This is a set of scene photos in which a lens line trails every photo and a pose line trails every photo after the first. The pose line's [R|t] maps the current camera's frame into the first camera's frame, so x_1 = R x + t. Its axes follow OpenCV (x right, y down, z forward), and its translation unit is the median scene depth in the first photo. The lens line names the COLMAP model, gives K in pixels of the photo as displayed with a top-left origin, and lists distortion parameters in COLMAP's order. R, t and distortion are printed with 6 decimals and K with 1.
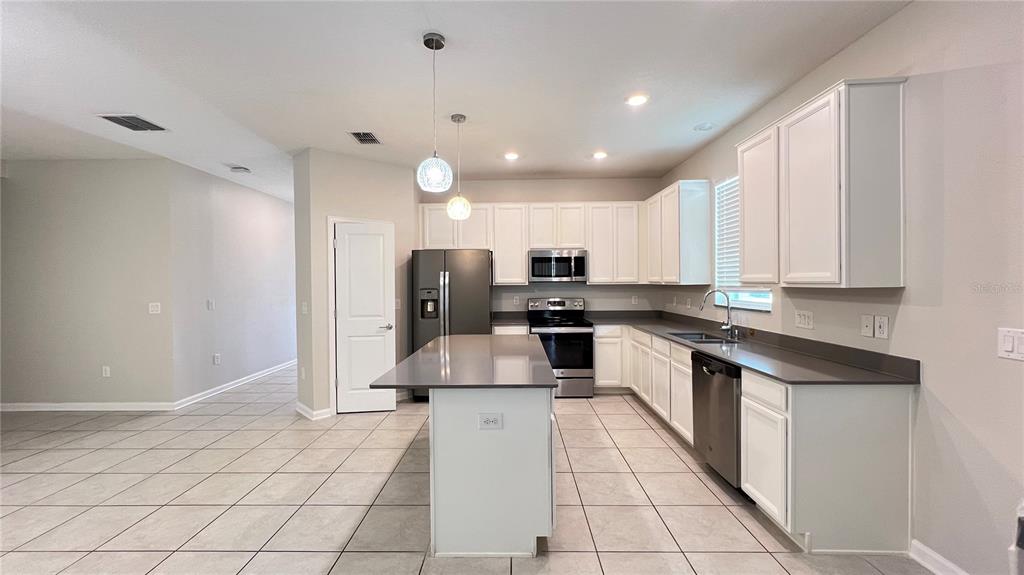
lens RADIAL K [[408.7, 0, 512.0], [0, 408.7, 287.5], [0, 0, 1]] dist [-0.002331, -0.000118]
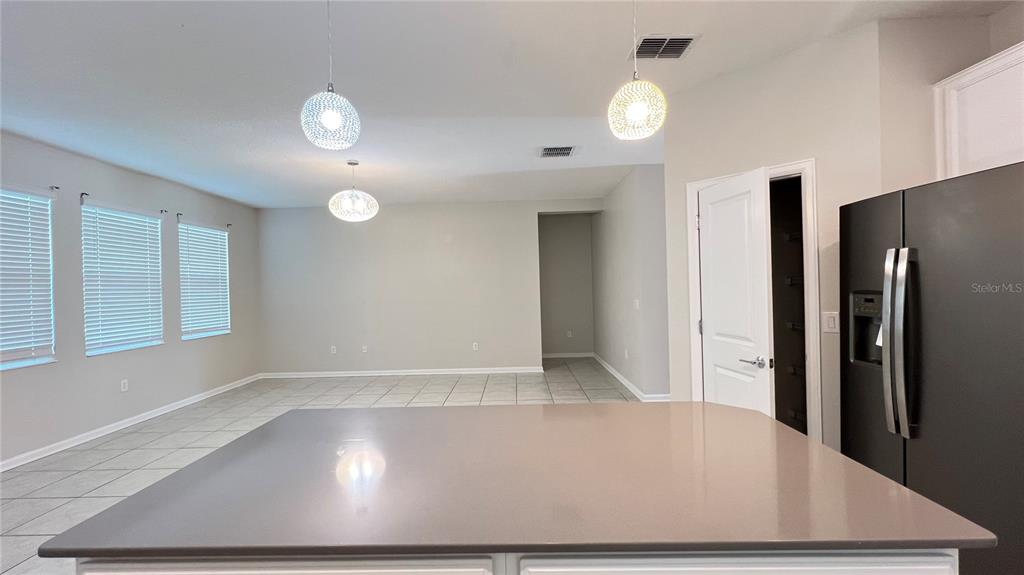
lens RADIAL K [[408.7, 0, 512.0], [0, 408.7, 287.5], [0, 0, 1]] dist [-0.002331, -0.000118]
pose [[-0.011749, 0.005340, -0.999917, 0.236715], [0.011189, 0.999924, 0.005209, -0.007718], [0.999868, -0.011127, -0.011808, 0.698012]]
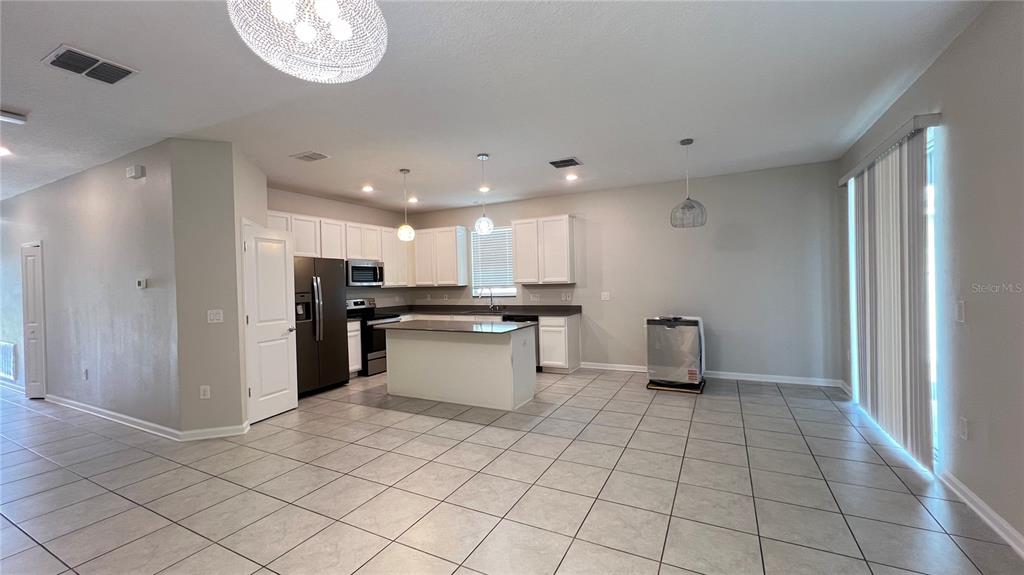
lens RADIAL K [[408.7, 0, 512.0], [0, 408.7, 287.5], [0, 0, 1]] dist [-0.002331, -0.000118]
pose [[0.449498, -0.014634, 0.893162, -1.000632], [0.036263, 0.999341, -0.001876, 0.012501], [-0.892545, 0.033232, 0.449732, 0.019877]]
